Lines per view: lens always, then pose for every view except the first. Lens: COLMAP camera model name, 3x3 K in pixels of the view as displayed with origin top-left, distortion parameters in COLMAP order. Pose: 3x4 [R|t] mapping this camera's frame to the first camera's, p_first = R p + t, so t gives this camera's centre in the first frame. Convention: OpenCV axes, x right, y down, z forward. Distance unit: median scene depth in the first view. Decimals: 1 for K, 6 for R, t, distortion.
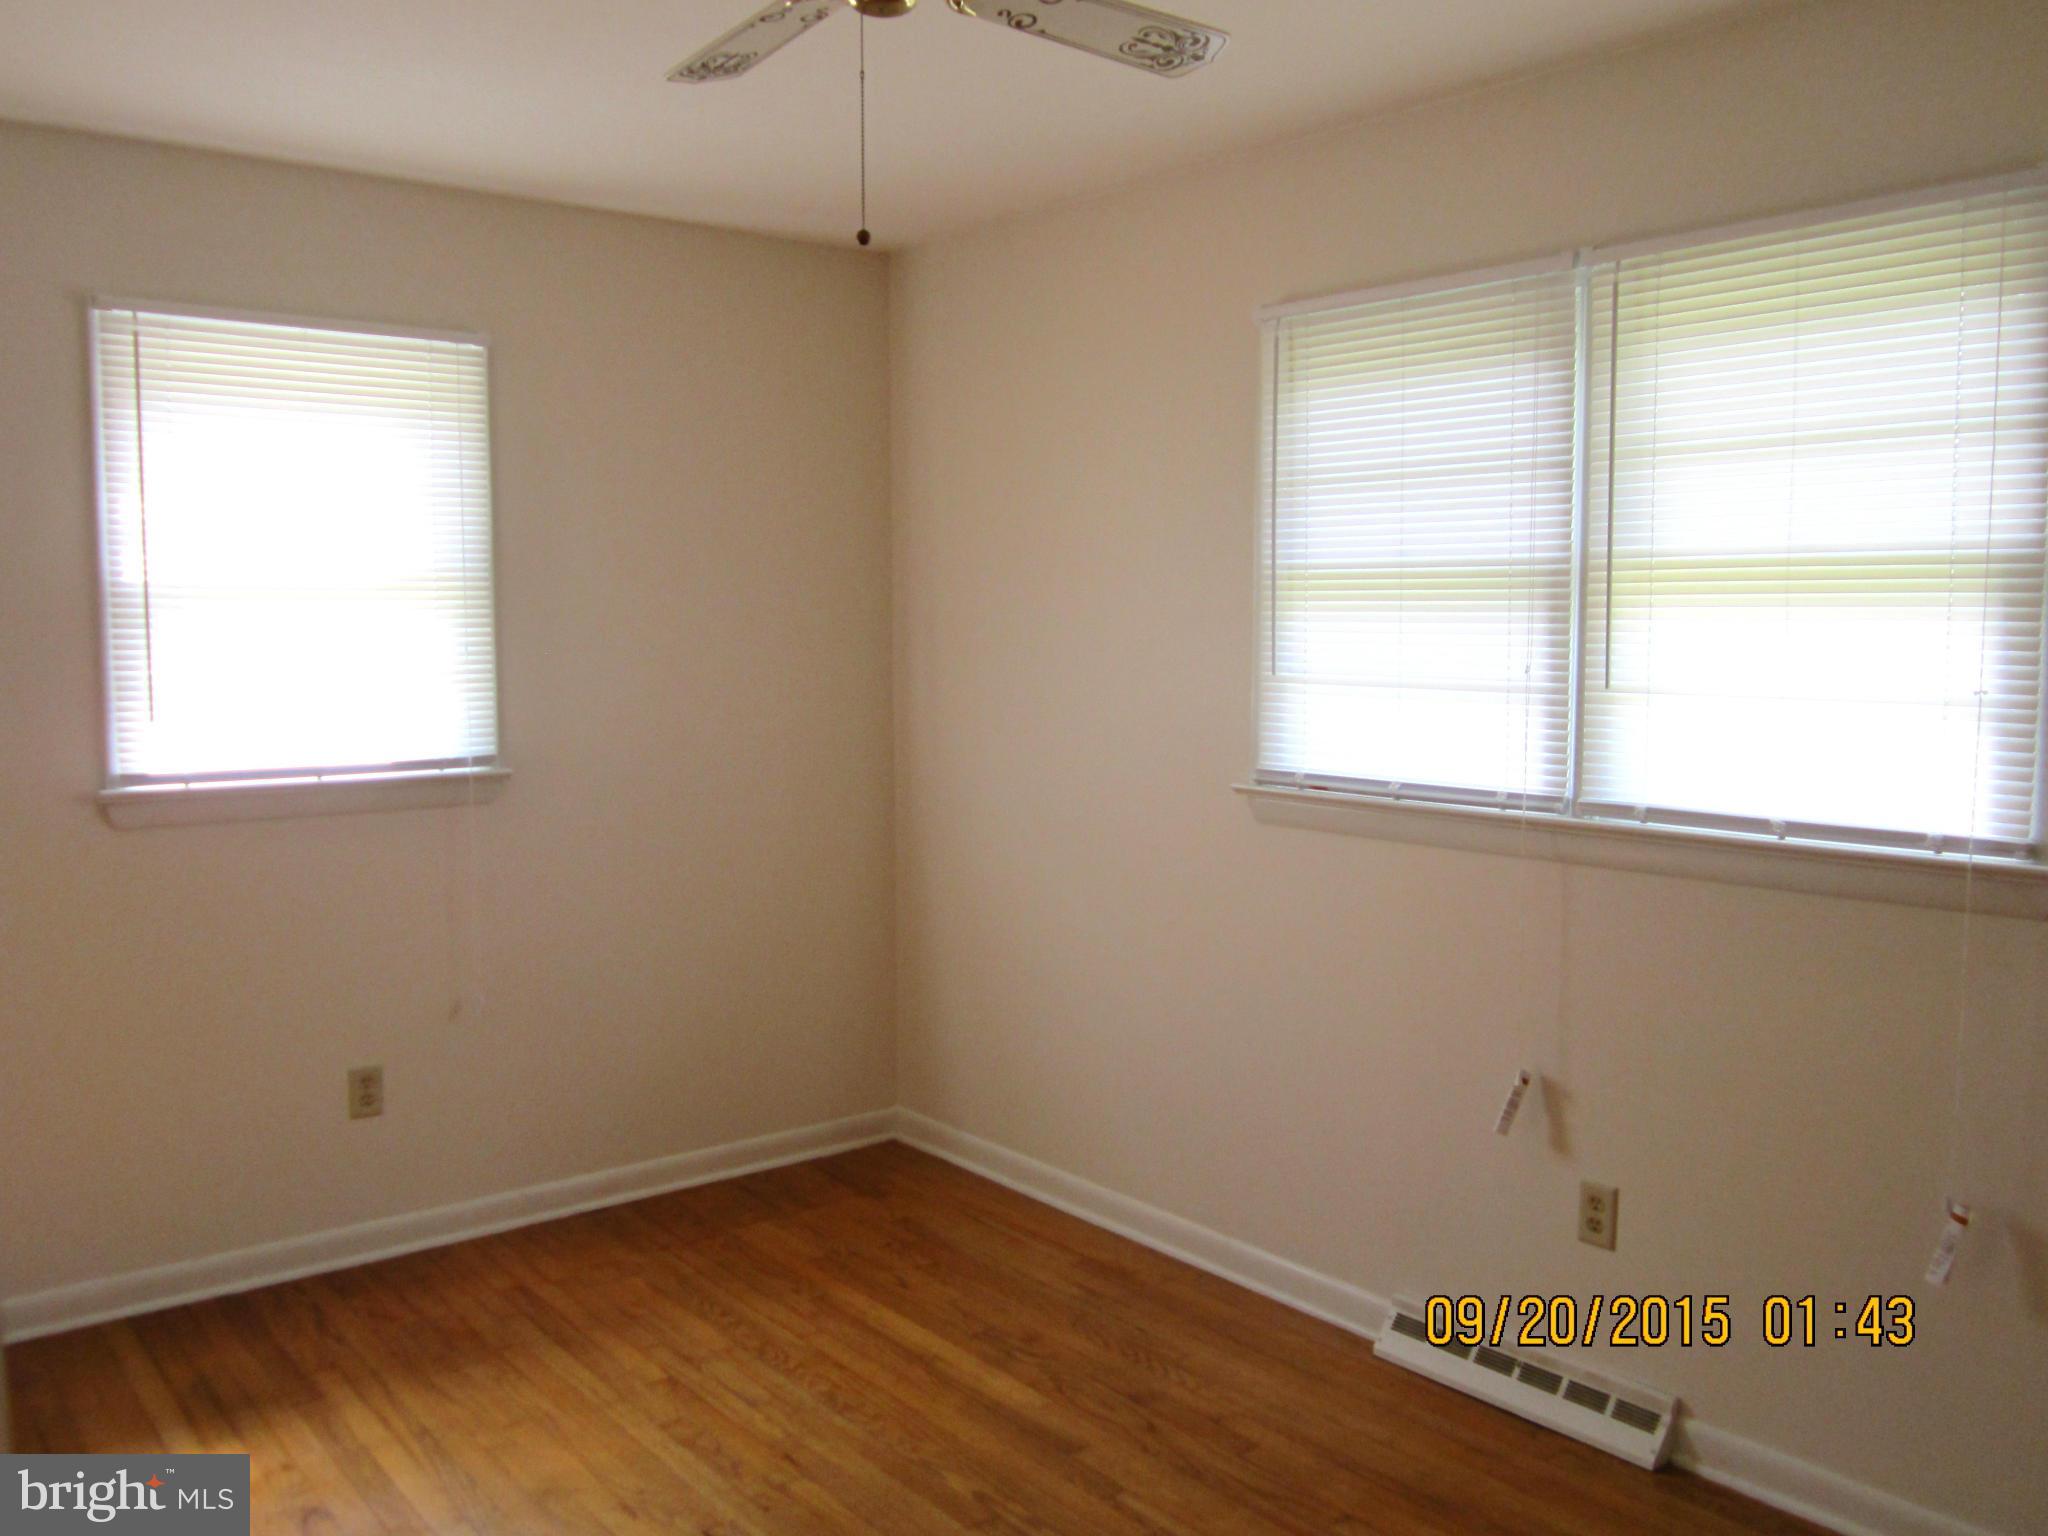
lens RADIAL K [[1776.4, 0, 1020.5], [0, 1776.4, 725.4], [0, 0, 1]] dist [0.003509, -0.002251]
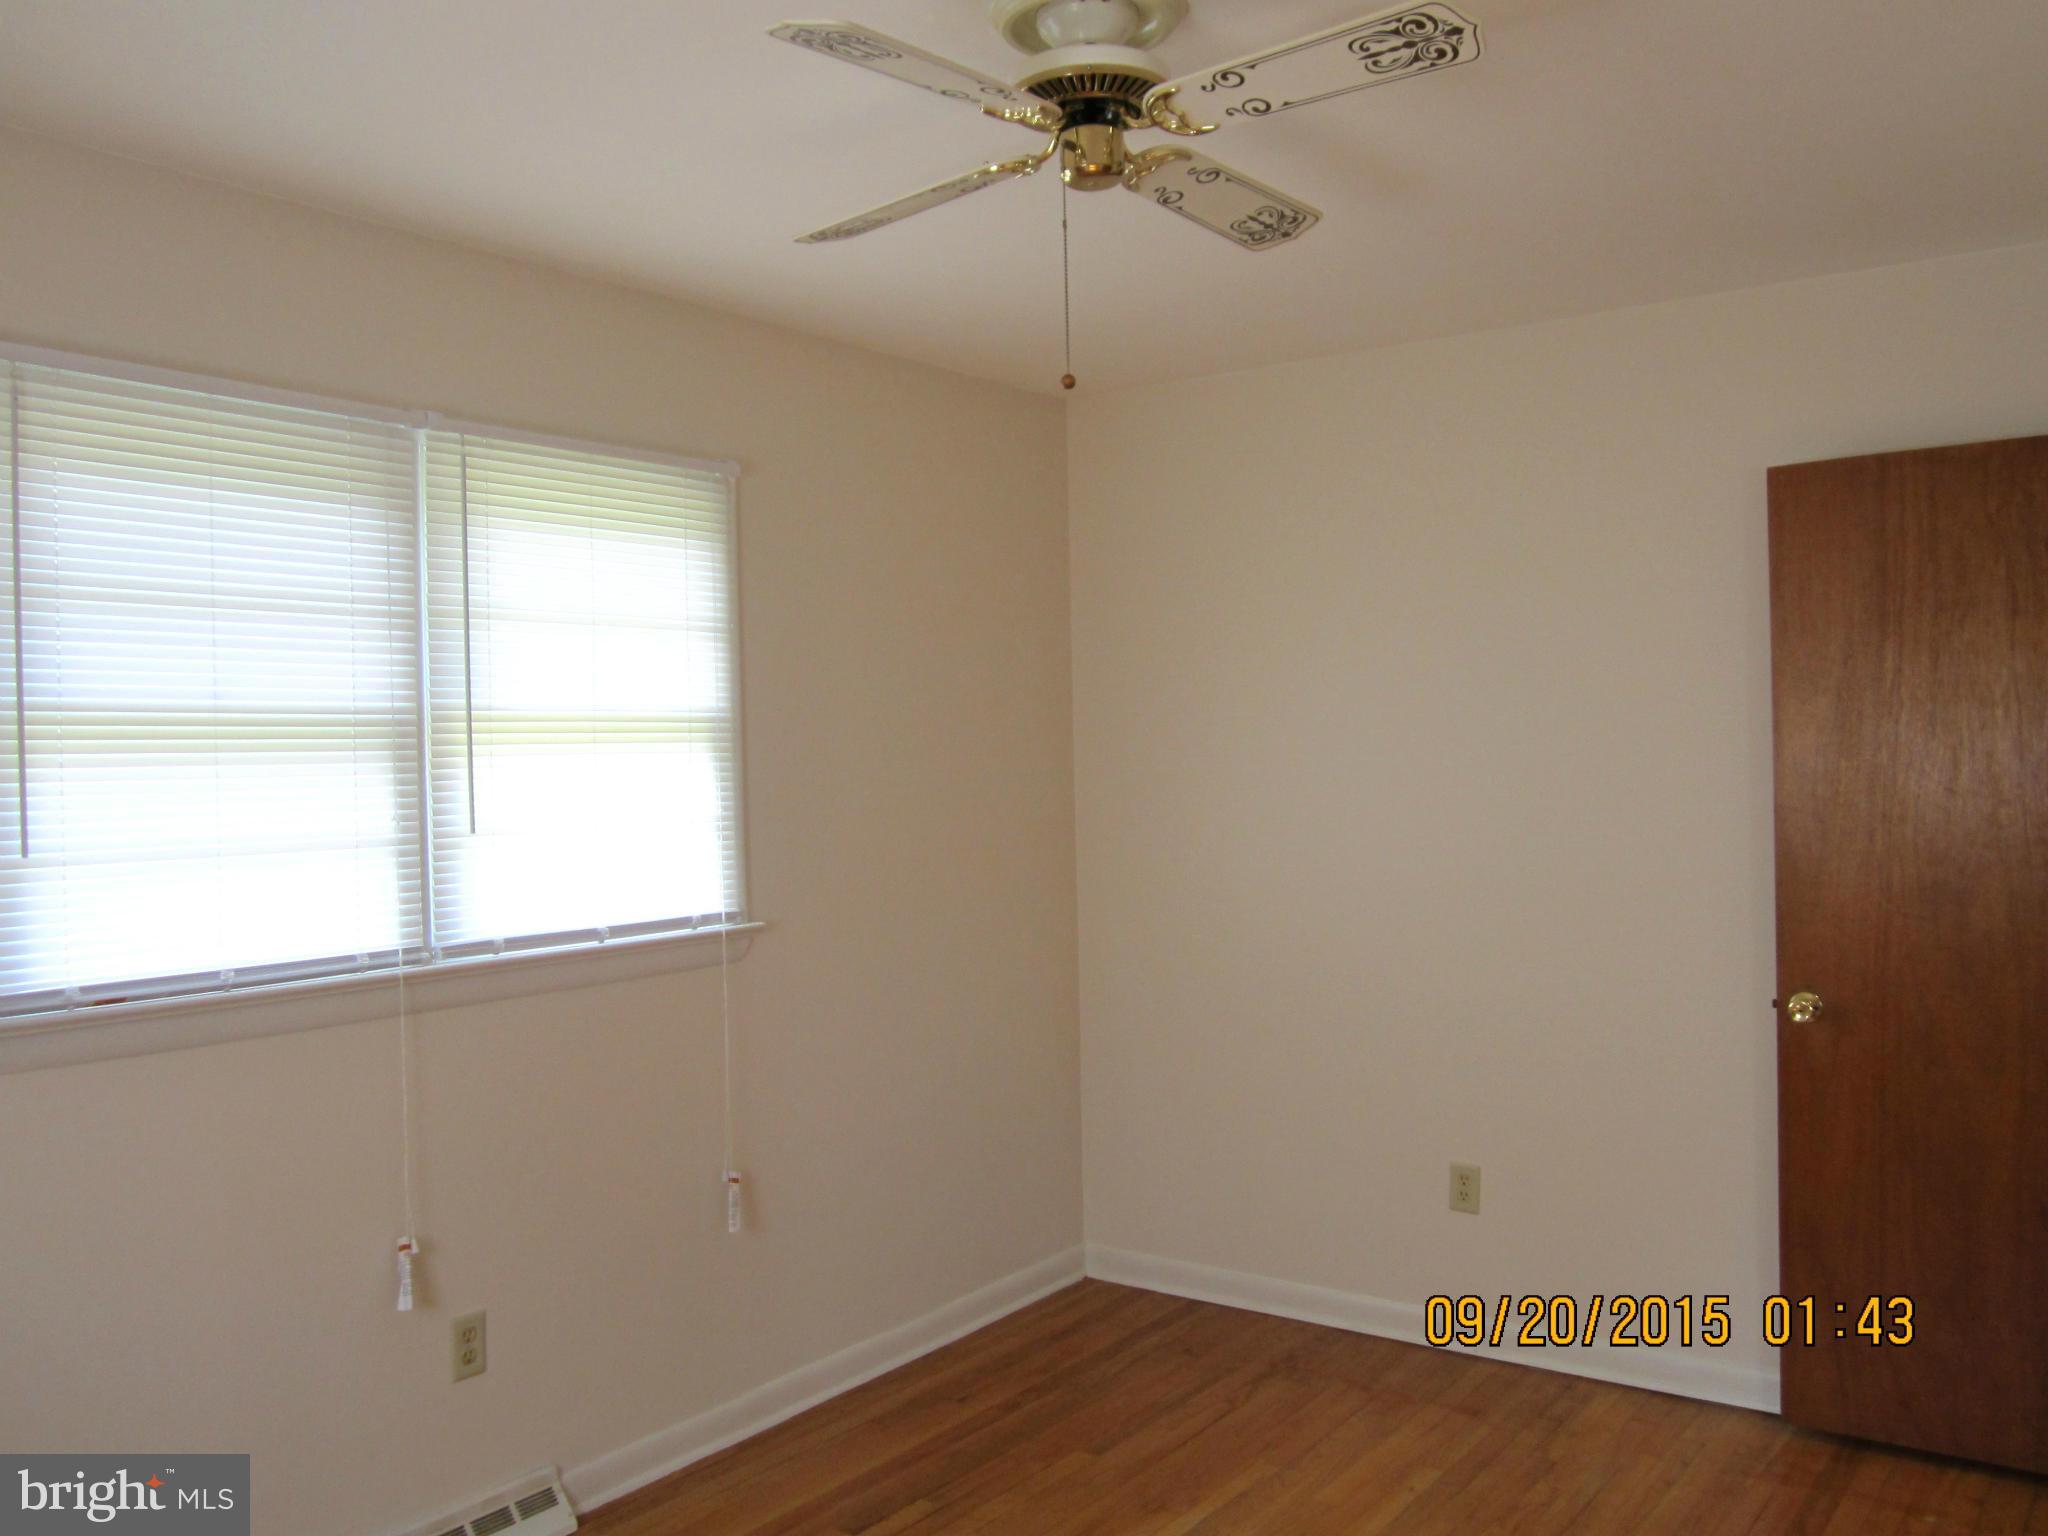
lens RADIAL K [[1732.0, 0, 1024.0], [0, 1732.0, 768.0], [0, 0, 1]] dist [0.014819, 0.001200]
pose [[-0.254655, 0.003463, 0.967026, -0.731036], [0.089599, 0.995776, 0.020030, -0.049146], [-0.962872, 0.091746, -0.253890, 0.916836]]
